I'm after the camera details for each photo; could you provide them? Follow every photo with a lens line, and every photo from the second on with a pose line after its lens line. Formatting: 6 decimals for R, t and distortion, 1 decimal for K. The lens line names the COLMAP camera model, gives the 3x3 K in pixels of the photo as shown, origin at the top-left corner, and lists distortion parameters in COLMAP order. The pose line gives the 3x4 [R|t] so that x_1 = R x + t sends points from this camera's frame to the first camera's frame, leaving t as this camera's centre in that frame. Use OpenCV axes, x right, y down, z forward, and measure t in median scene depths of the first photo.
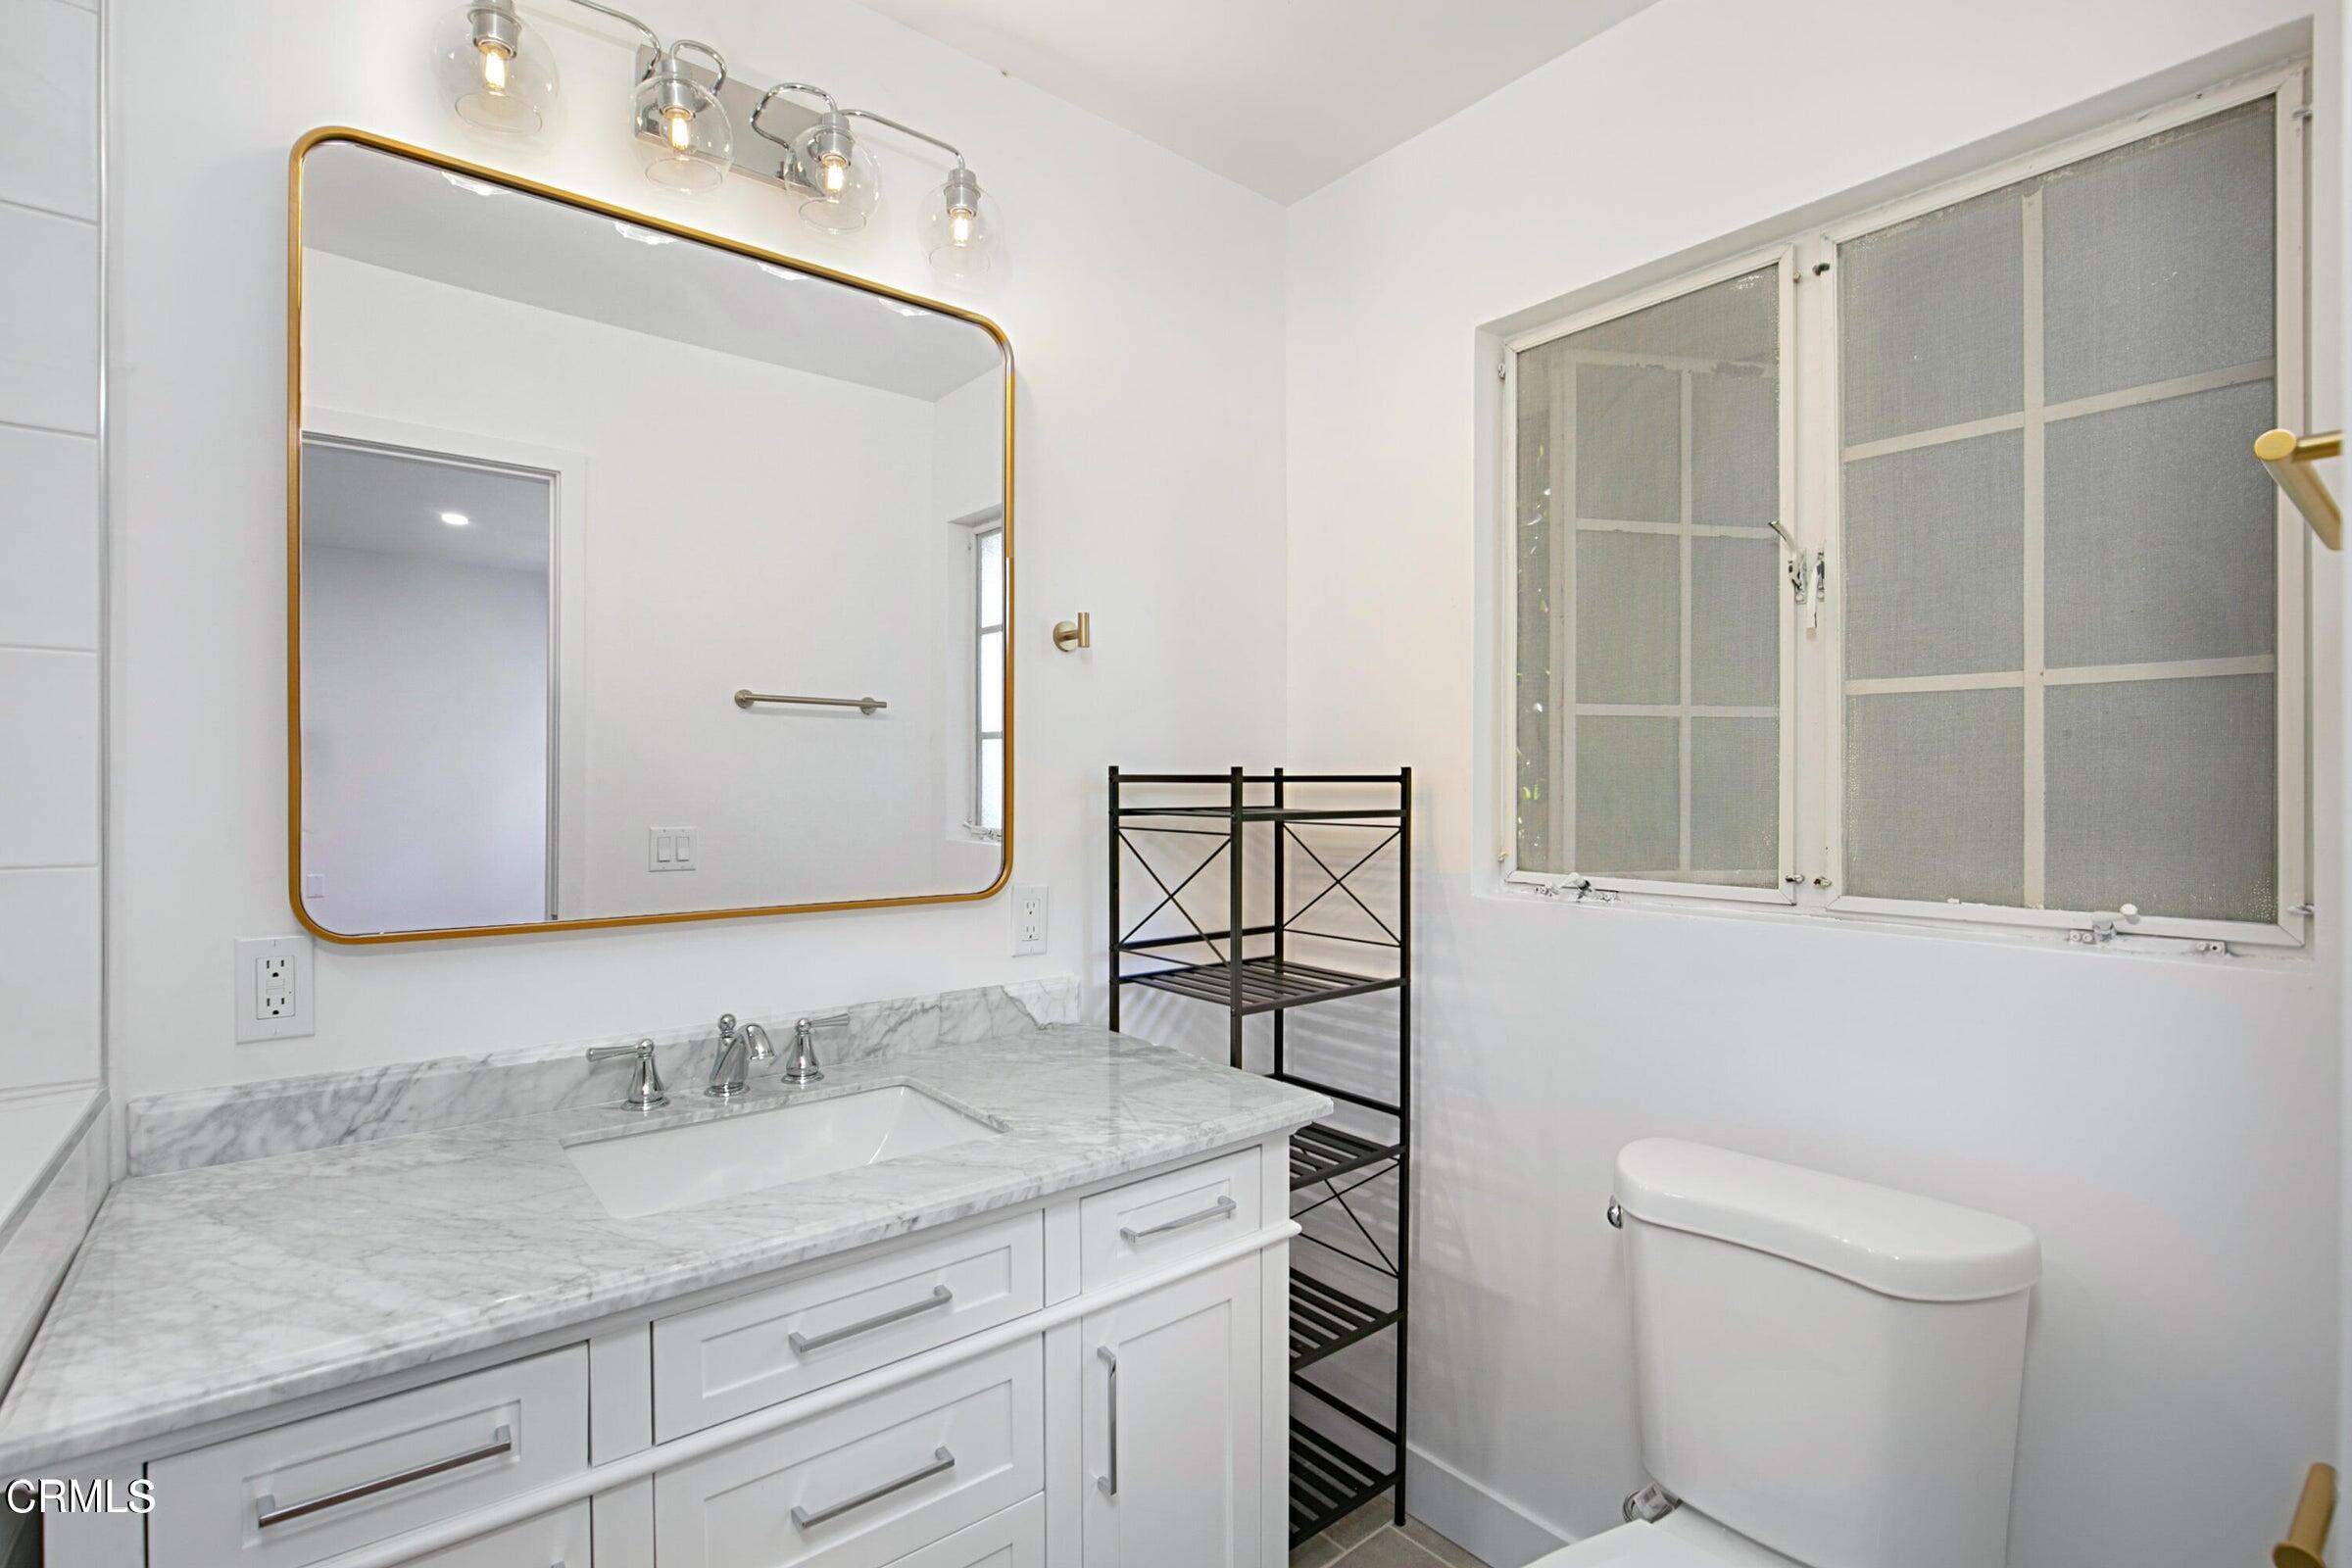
lens RADIAL K [[1077.0, 0, 1165.1], [0, 1077.0, 783.0], [0, 0, 1]] dist [-0.029306, 0.000911]
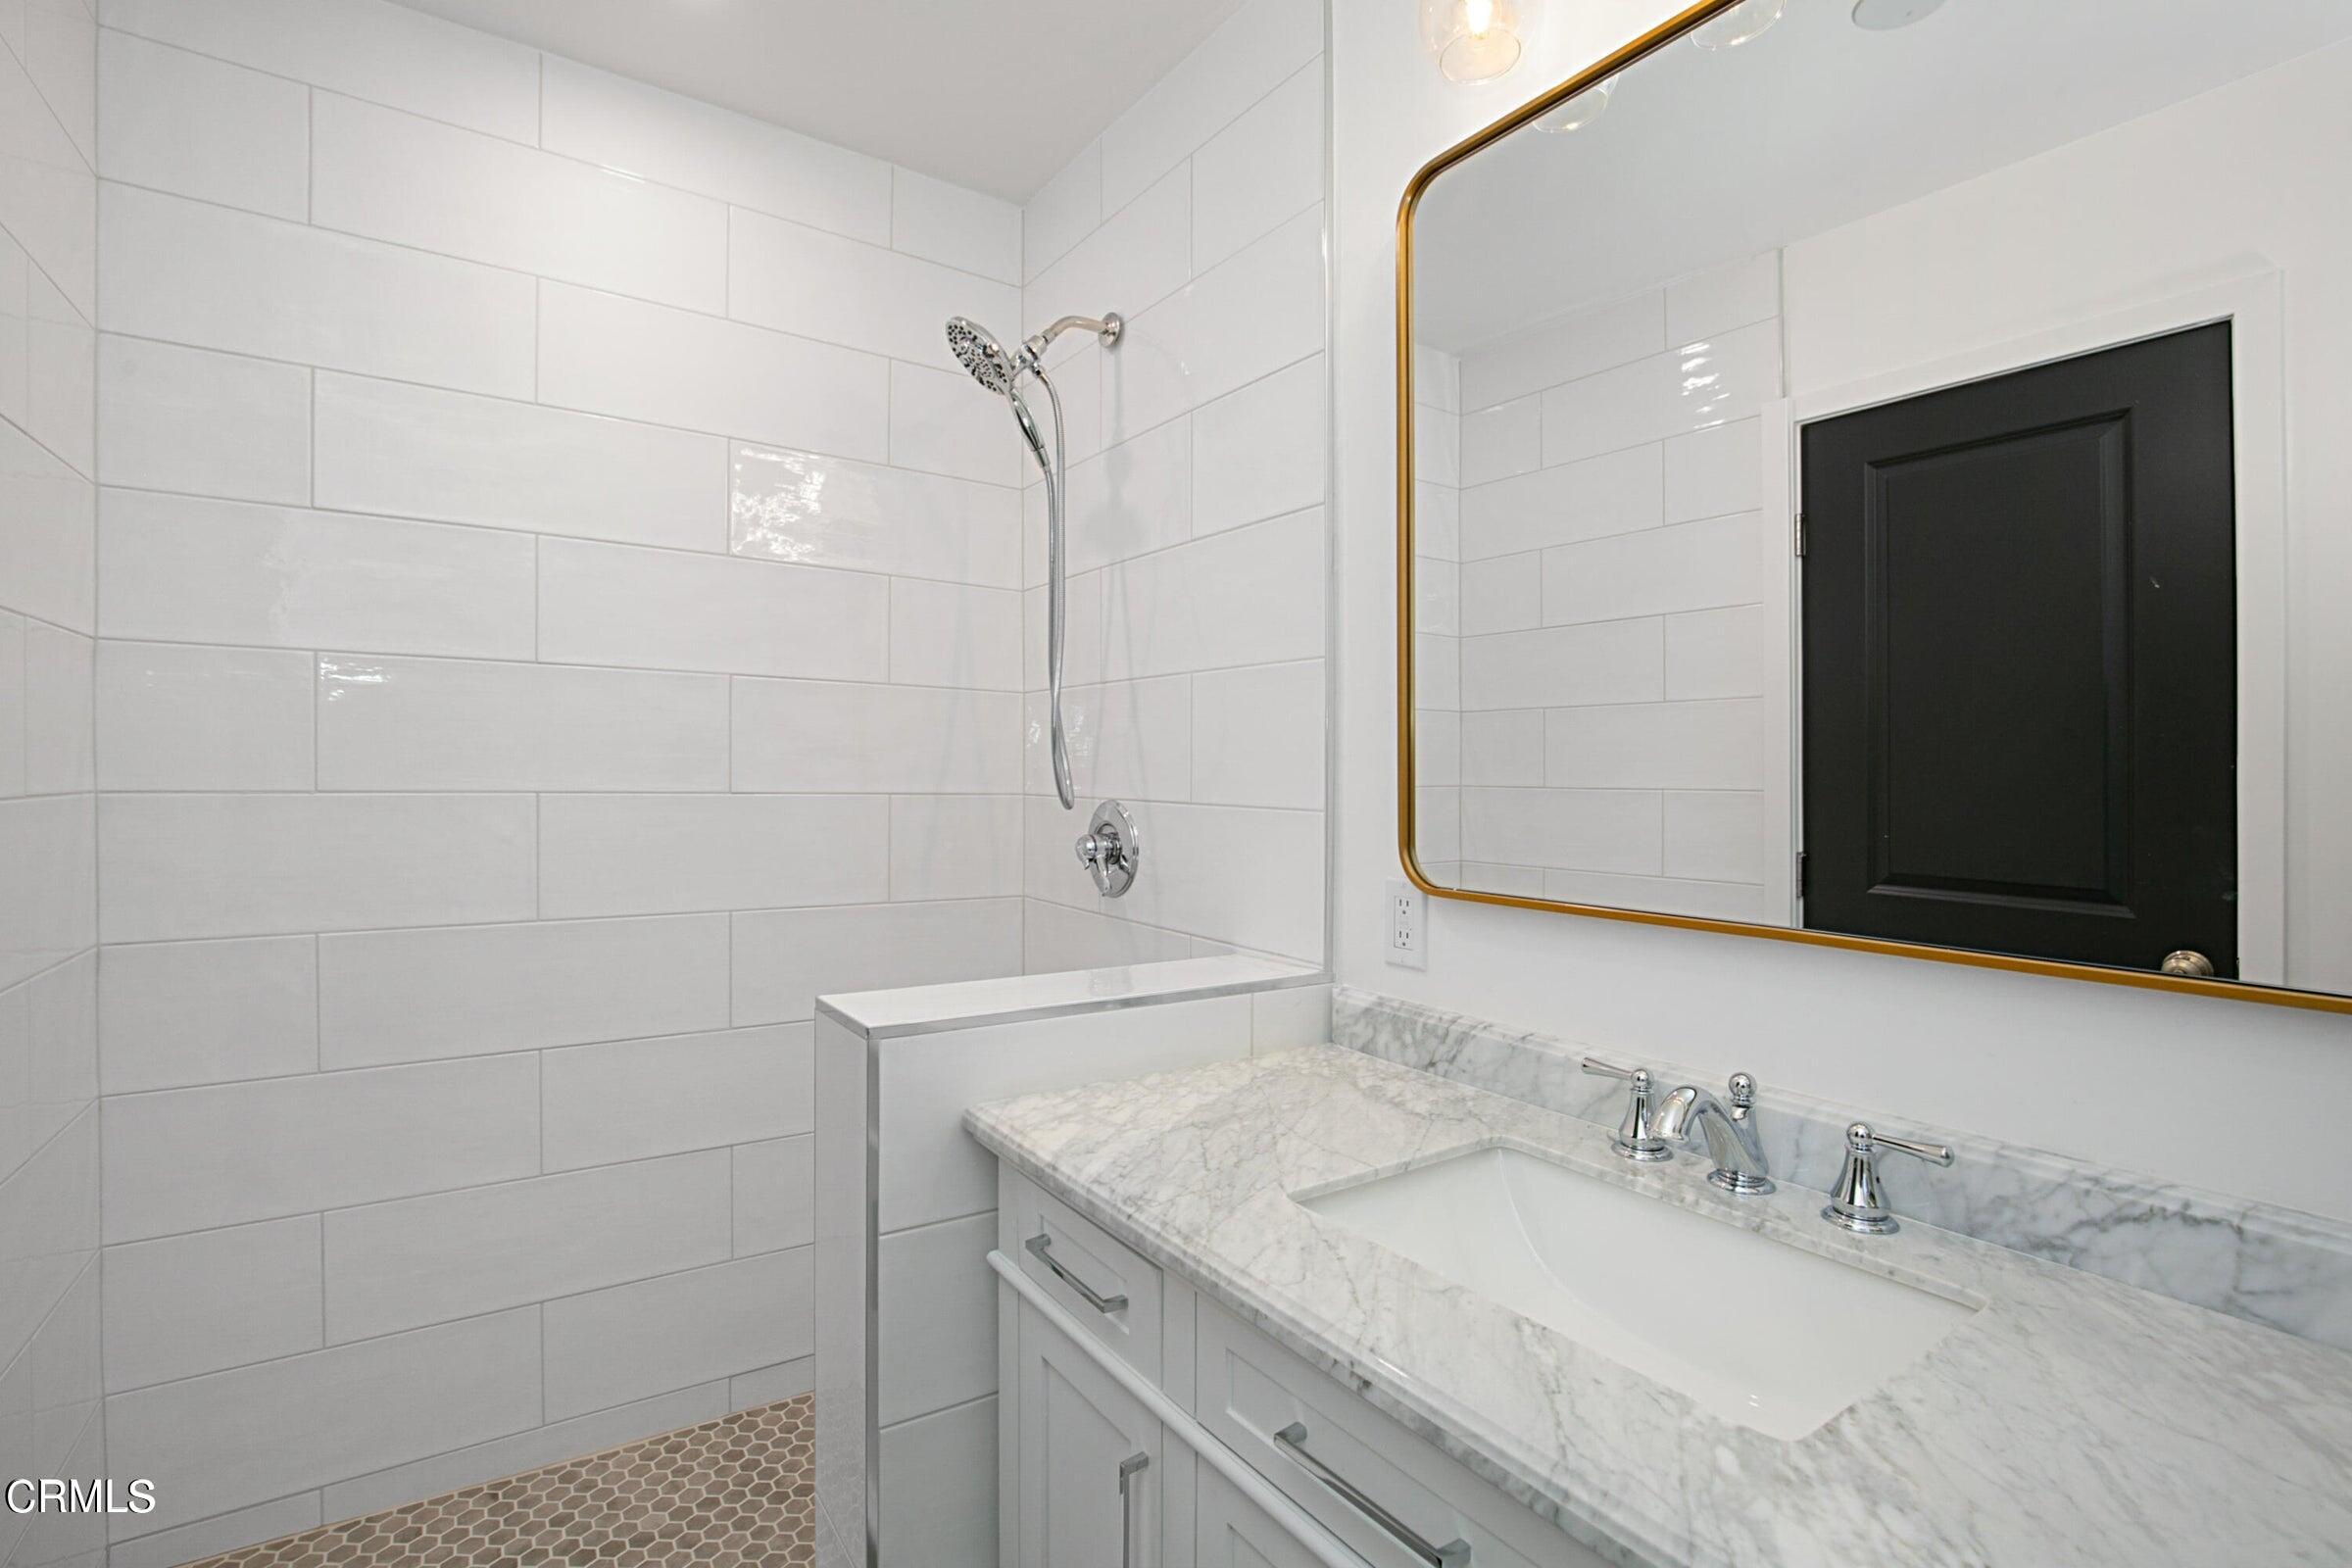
lens RADIAL K [[1077.0, 0, 1165.1], [0, 1077.0, 783.0], [0, 0, 1]] dist [-0.029306, 0.000911]
pose [[-0.087581, 0.007548, -0.996129, 0.393103], [-0.011314, 0.999899, 0.008572, 0.028589], [0.996093, 0.012021, -0.087486, 0.843703]]
